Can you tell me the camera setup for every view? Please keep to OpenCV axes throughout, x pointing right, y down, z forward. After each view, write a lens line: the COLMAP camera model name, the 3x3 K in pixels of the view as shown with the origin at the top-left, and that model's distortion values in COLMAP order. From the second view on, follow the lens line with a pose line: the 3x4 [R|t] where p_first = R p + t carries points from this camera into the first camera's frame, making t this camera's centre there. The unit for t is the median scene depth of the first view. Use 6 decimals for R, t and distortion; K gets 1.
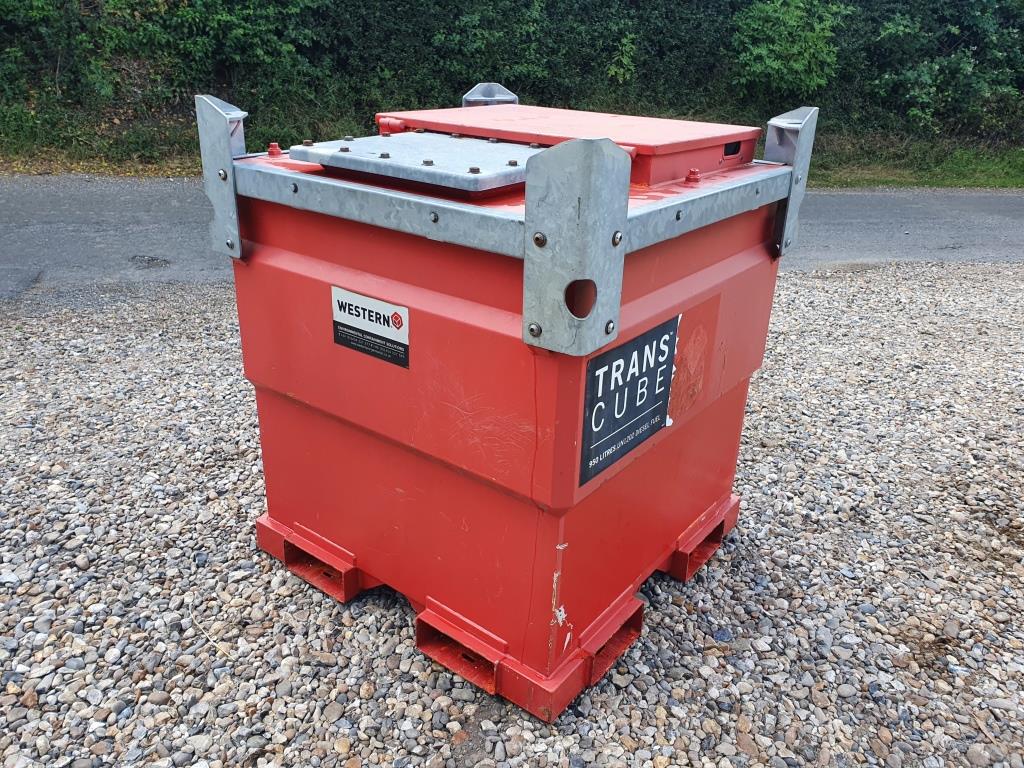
lens RADIAL K [[721.0, 0, 548.8], [0, 721.0, 363.1], [0, 0, 1]] dist [-0.003880, 0.037011]
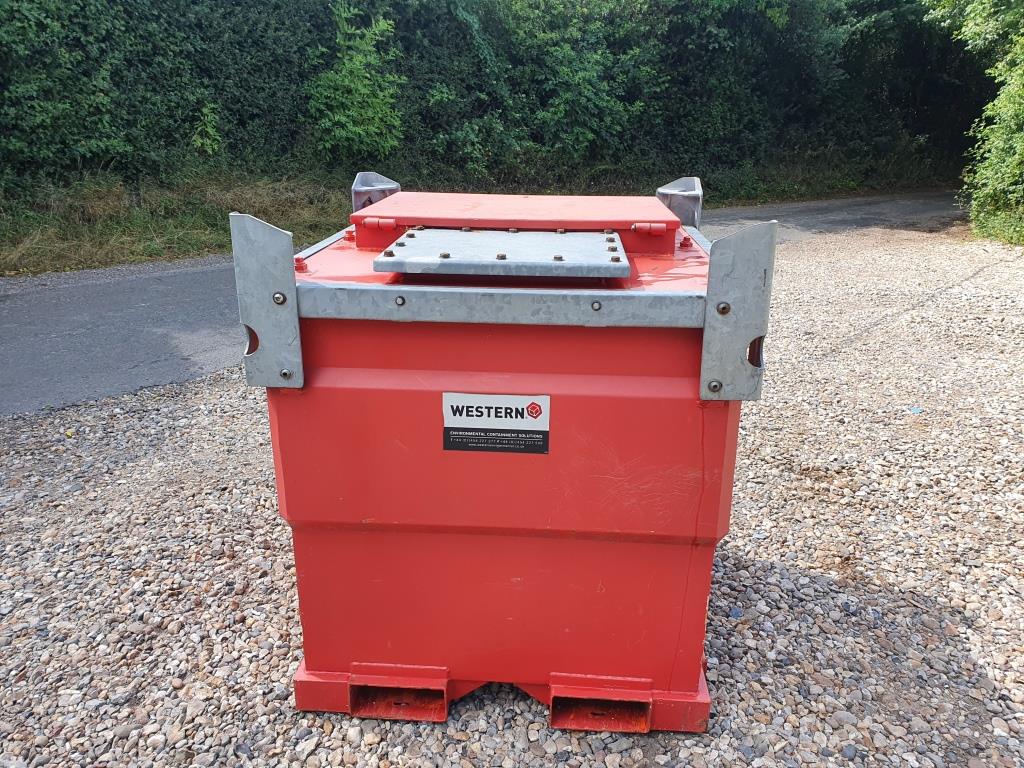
lens RADIAL K [[706.3, 0, 512.0], [0, 706.3, 384.0], [0, 0, 1]] dist [0.012507, 0.009418]
pose [[0.860568, -0.204449, 0.466501, -0.518123], [0.225305, 0.974222, 0.011335, -0.084397], [-0.456793, 0.095351, 0.884448, 0.087027]]
